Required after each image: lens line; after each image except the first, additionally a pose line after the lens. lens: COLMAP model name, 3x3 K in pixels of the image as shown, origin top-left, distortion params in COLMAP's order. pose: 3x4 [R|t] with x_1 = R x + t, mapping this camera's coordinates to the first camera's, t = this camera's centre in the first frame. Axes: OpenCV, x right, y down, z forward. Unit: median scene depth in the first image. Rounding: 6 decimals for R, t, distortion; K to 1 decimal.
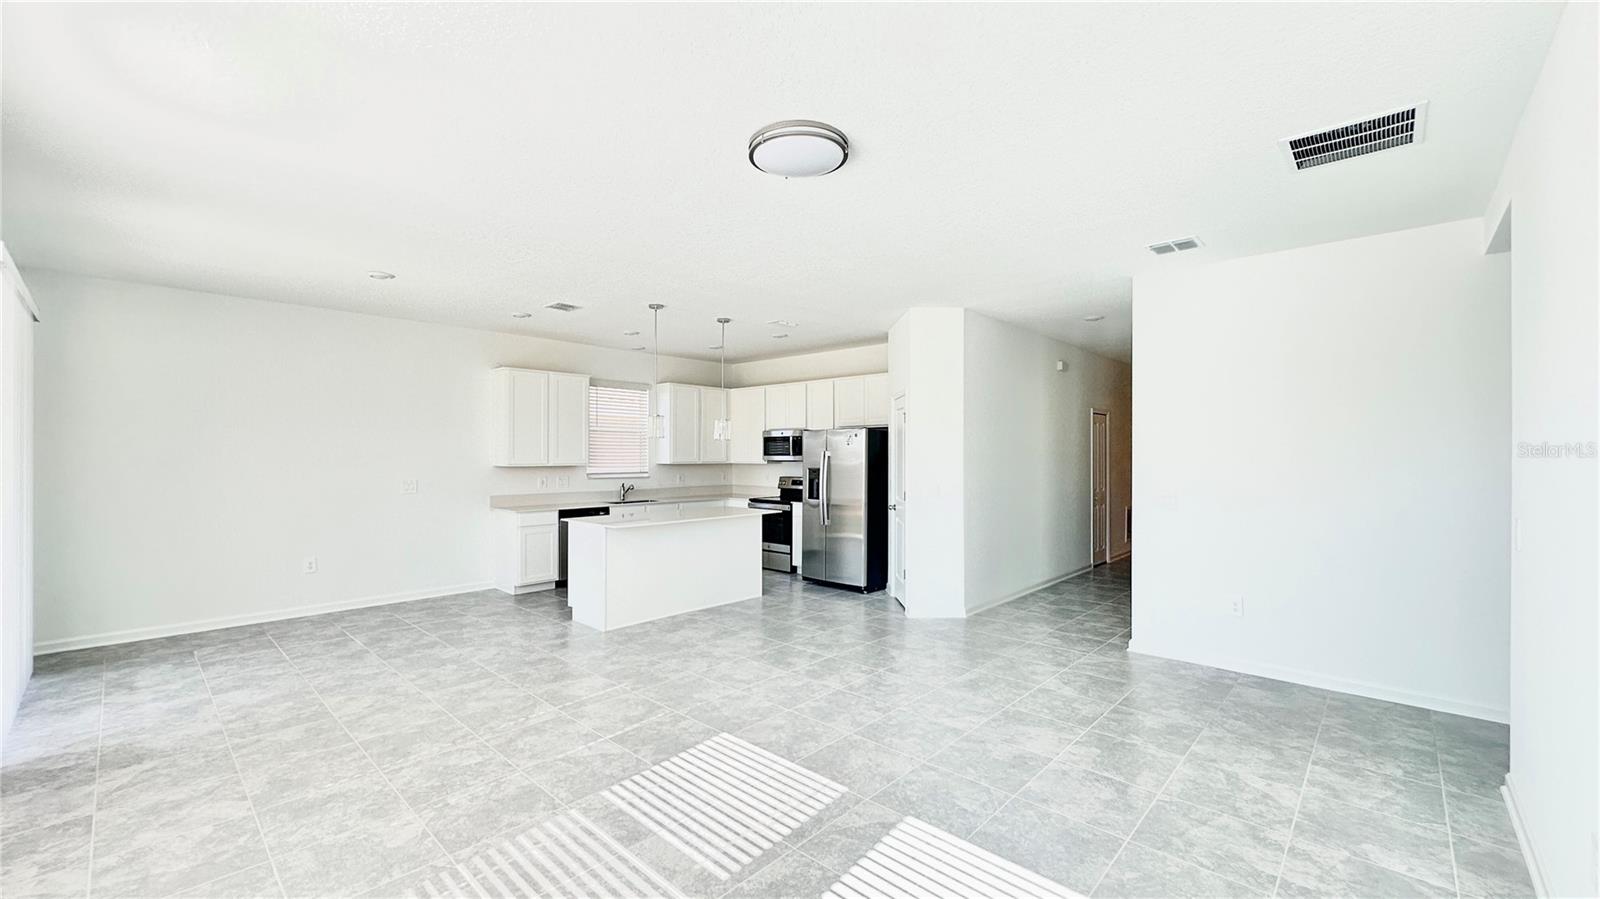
lens RADIAL K [[640.8, 0, 800.0], [0, 640.8, 449.5], [0, 0, 1]] dist [0.011427, 0.000122]
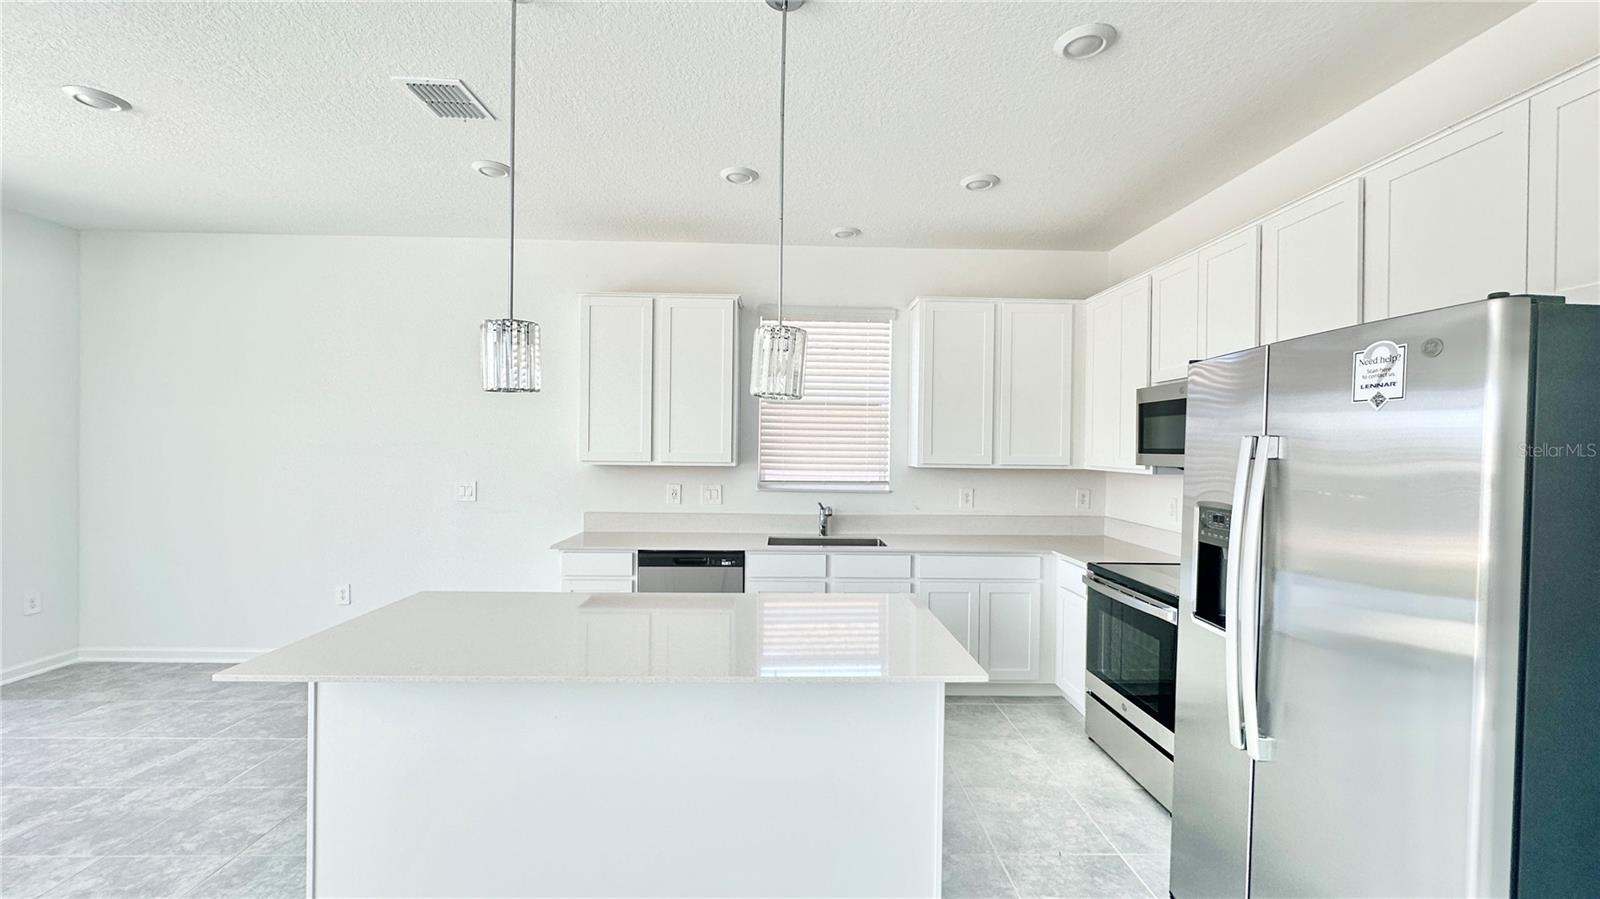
lens RADIAL K [[640.8, 0, 800.0], [0, 640.8, 449.5], [0, 0, 1]] dist [0.011427, 0.000122]
pose [[0.691123, 0.007526, -0.722698, 0.080586], [-0.002187, 0.999963, 0.008322, 0.005269], [0.722734, -0.004170, 0.691114, 0.598148]]
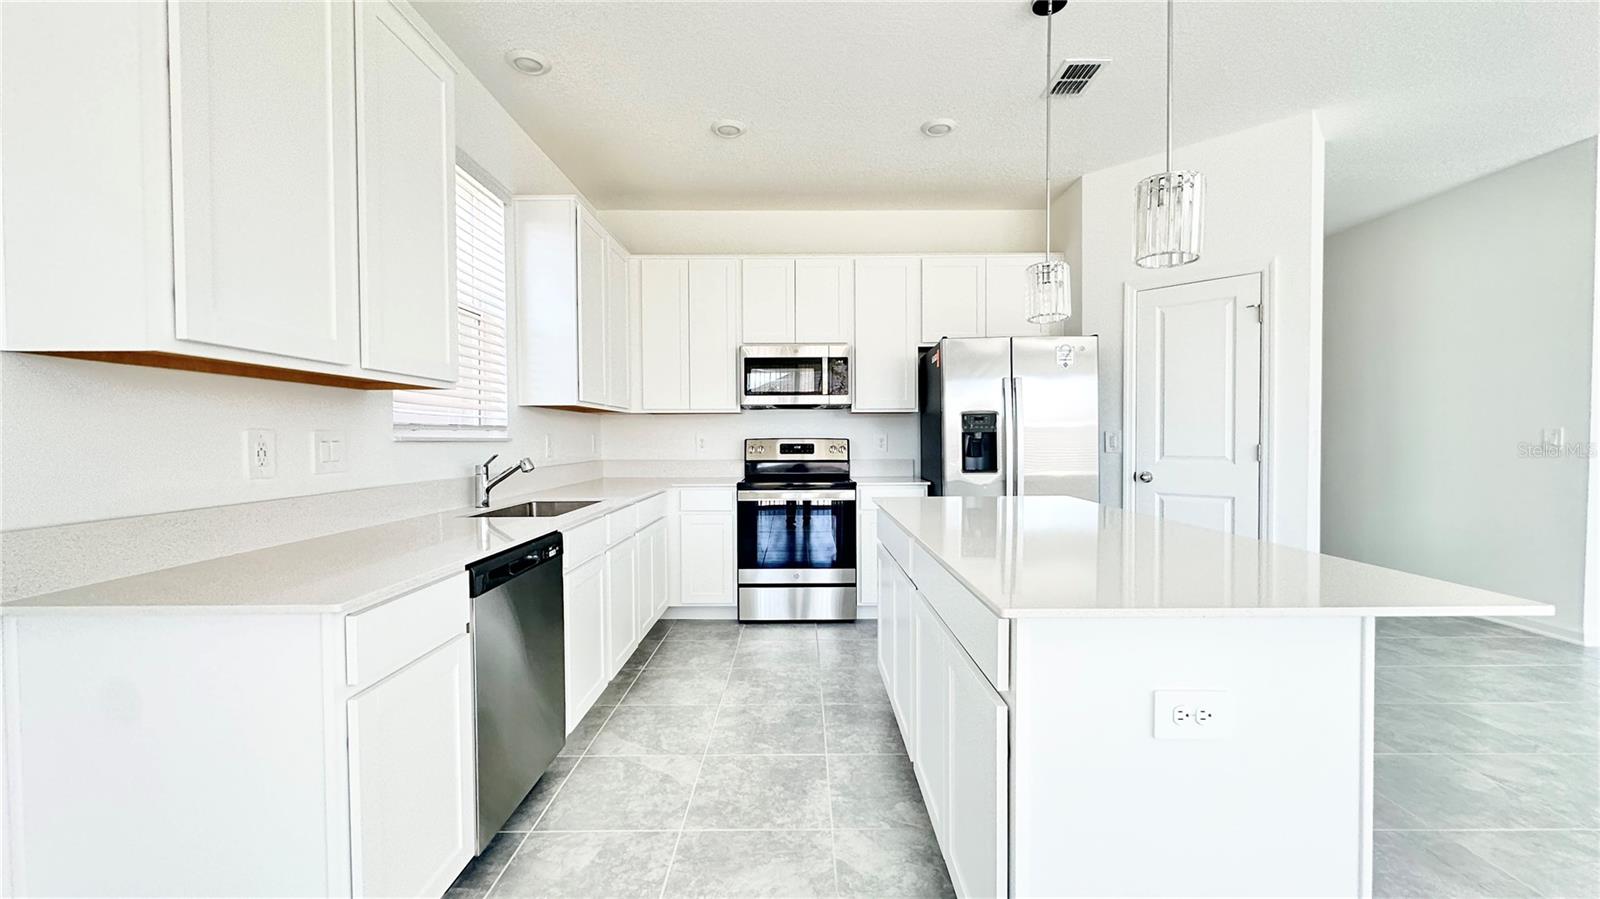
lens RADIAL K [[640.8, 0, 800.0], [0, 640.8, 449.5], [0, 0, 1]] dist [0.011427, 0.000122]
pose [[0.736114, -0.021520, 0.676515, -0.360750], [0.004308, 0.999623, 0.027110, 0.038409], [-0.676844, -0.017041, 0.735929, 0.610731]]
